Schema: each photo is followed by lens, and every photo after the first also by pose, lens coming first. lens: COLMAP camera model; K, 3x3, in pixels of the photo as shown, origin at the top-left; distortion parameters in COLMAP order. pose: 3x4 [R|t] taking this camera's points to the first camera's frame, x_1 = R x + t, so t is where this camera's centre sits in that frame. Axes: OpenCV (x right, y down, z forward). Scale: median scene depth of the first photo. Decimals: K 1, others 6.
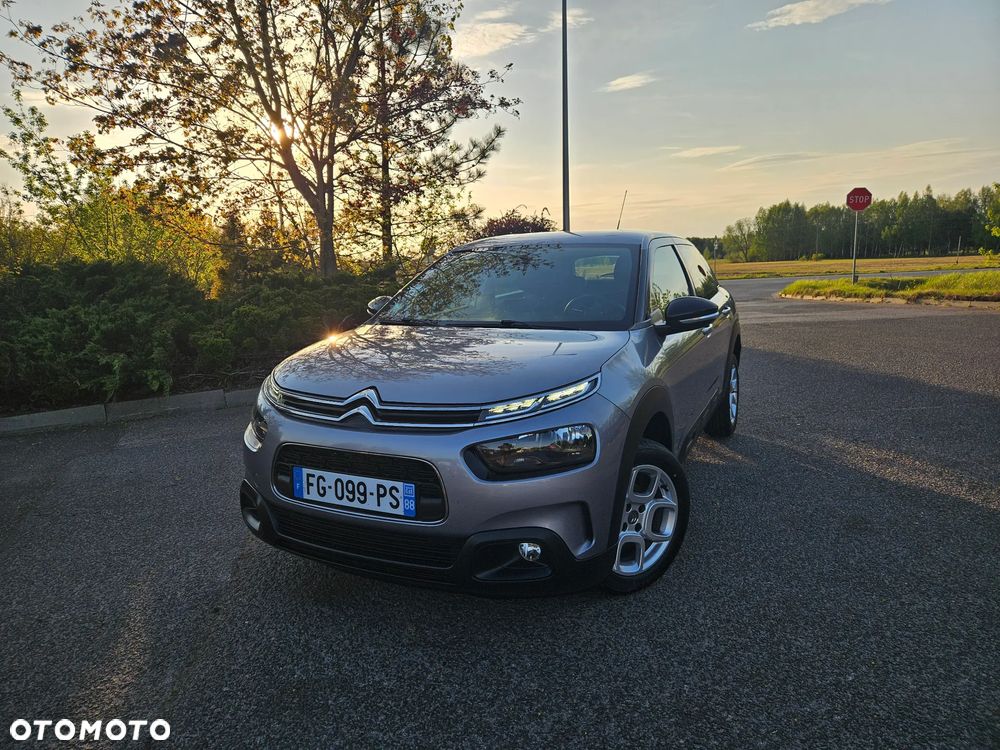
lens RADIAL K [[674.6, 0, 490.9], [0, 674.6, 363.9], [0, 0, 1]] dist [0.071754, -0.063183]
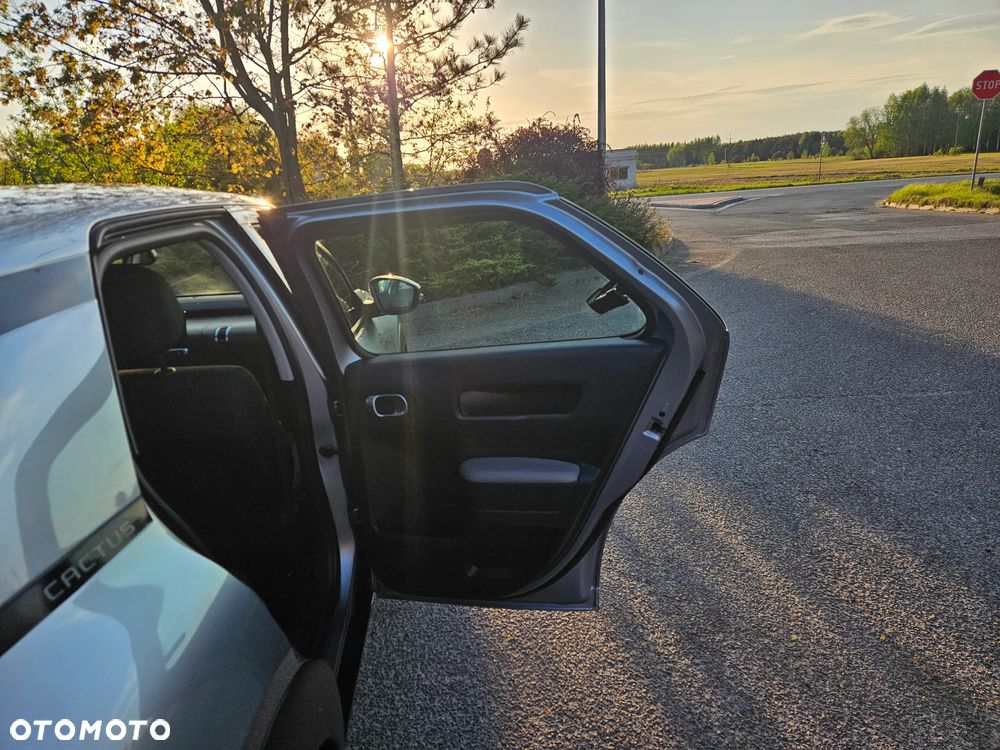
lens RADIAL K [[666.8, 0, 493.0], [0, 666.8, 378.9], [0, 0, 1]] dist [0.083856, -0.072398]
pose [[0.990507, 0.017245, -0.136374, 0.182604], [0.003960, 0.988107, 0.153716, -0.051940], [0.137403, -0.152797, 0.978659, 0.158150]]
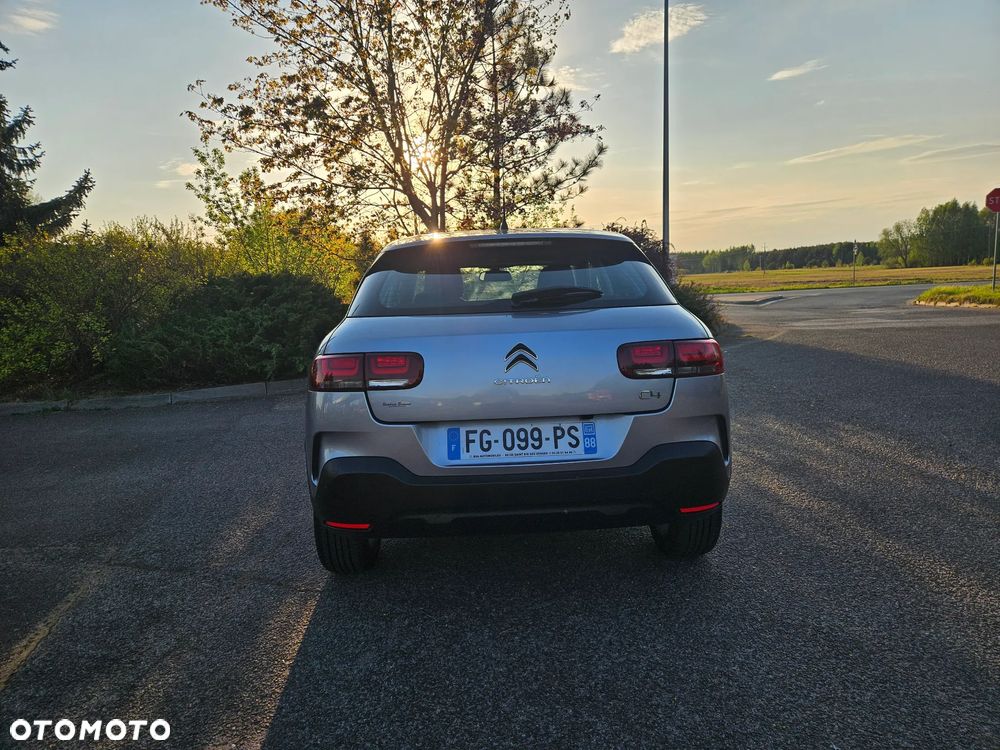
lens RADIAL K [[674.9, 0, 502.2], [0, 674.9, 378.7], [0, 0, 1]] dist [0.080857, -0.077205]
pose [[0.984431, 0.015480, -0.175088, 0.093037], [-0.014490, 0.999871, 0.006931, 0.029007], [0.175173, -0.004286, 0.984528, -0.170400]]
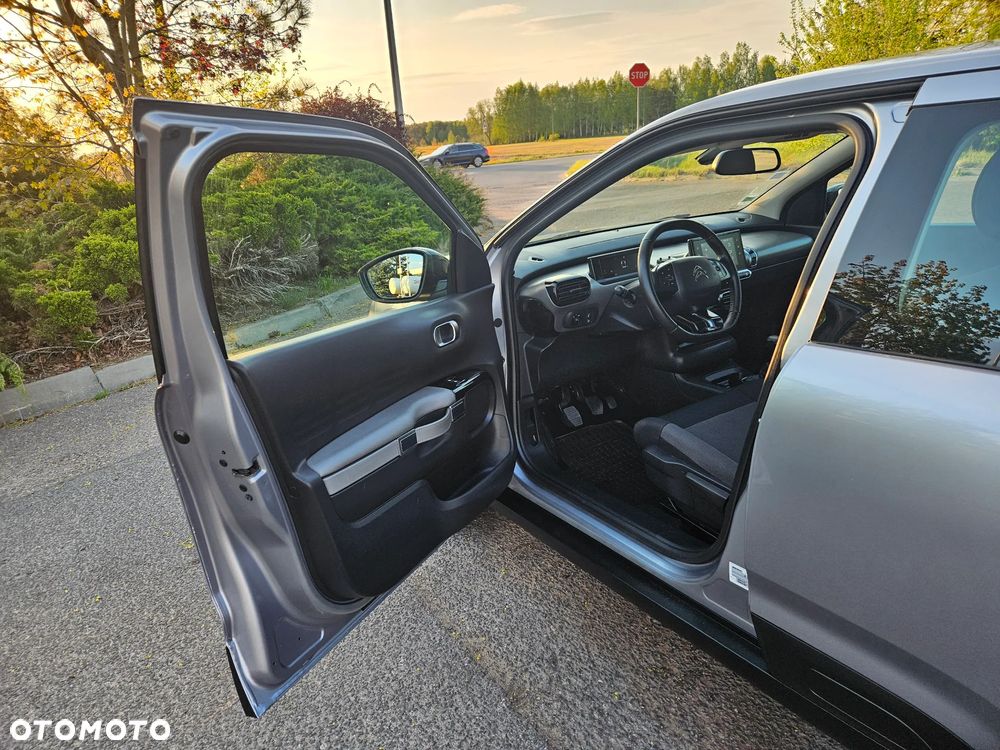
lens RADIAL K [[676.5, 0, 488.7], [0, 676.5, 367.0], [0, 0, 1]] dist [0.076800, -0.072155]
pose [[0.933365, -0.147891, 0.327045, -0.216689], [0.094311, 0.980203, 0.174093, -0.037492], [-0.346317, -0.131648, 0.928834, 0.206963]]
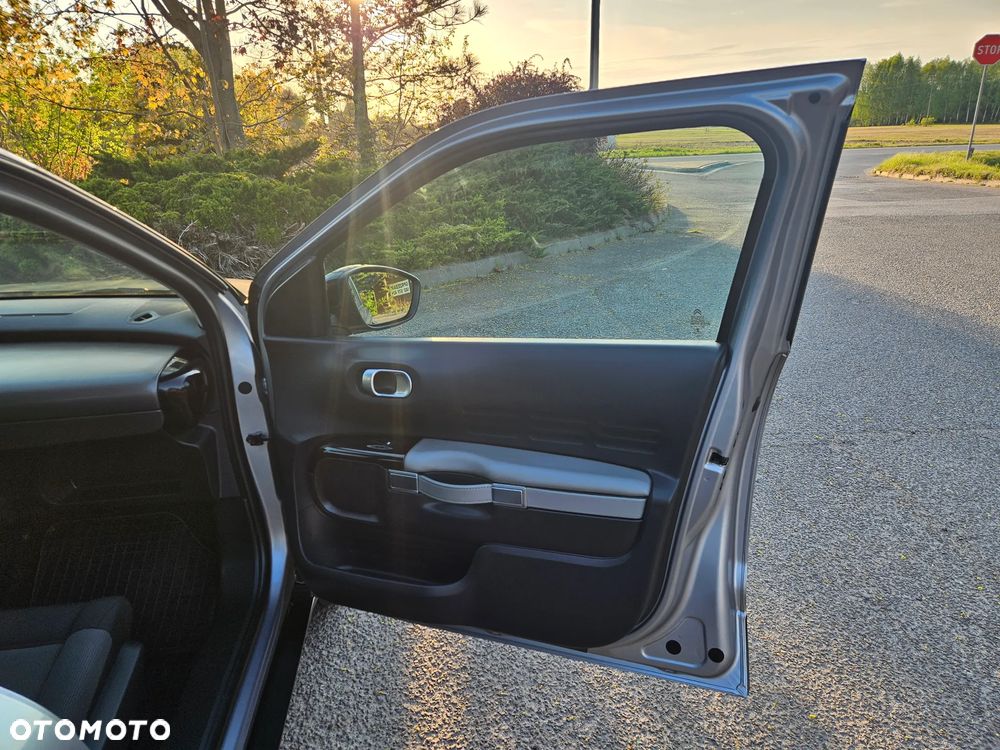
lens RADIAL K [[671.0, 0, 500.2], [0, 671.0, 366.6], [0, 0, 1]] dist [0.076263, -0.067765]
pose [[0.995911, 0.036780, -0.082513, 0.152906], [-0.020297, 0.981116, 0.192352, -0.064150], [0.088030, -0.189891, 0.977851, 0.318379]]
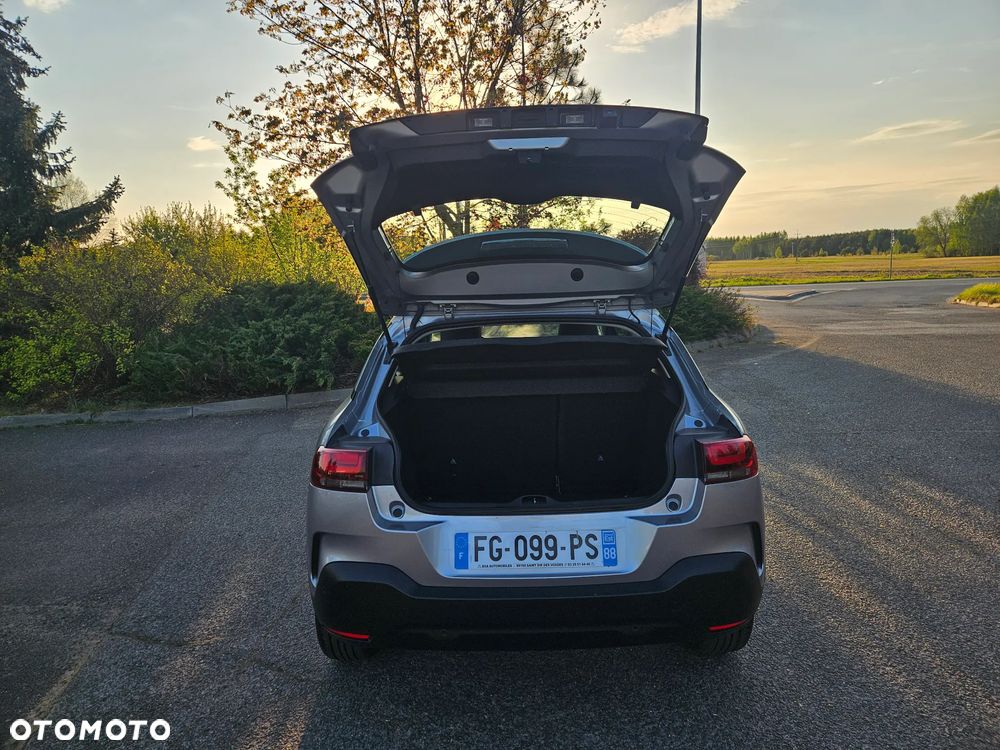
lens RADIAL K [[674.8, 0, 500.6], [0, 674.8, 359.7], [0, 0, 1]] dist [0.078544, -0.071929]
pose [[0.976245, 0.029752, -0.214617, 0.093020], [-0.029543, 0.999555, 0.004185, -0.020963], [0.214646, 0.002255, 0.976689, -0.147672]]
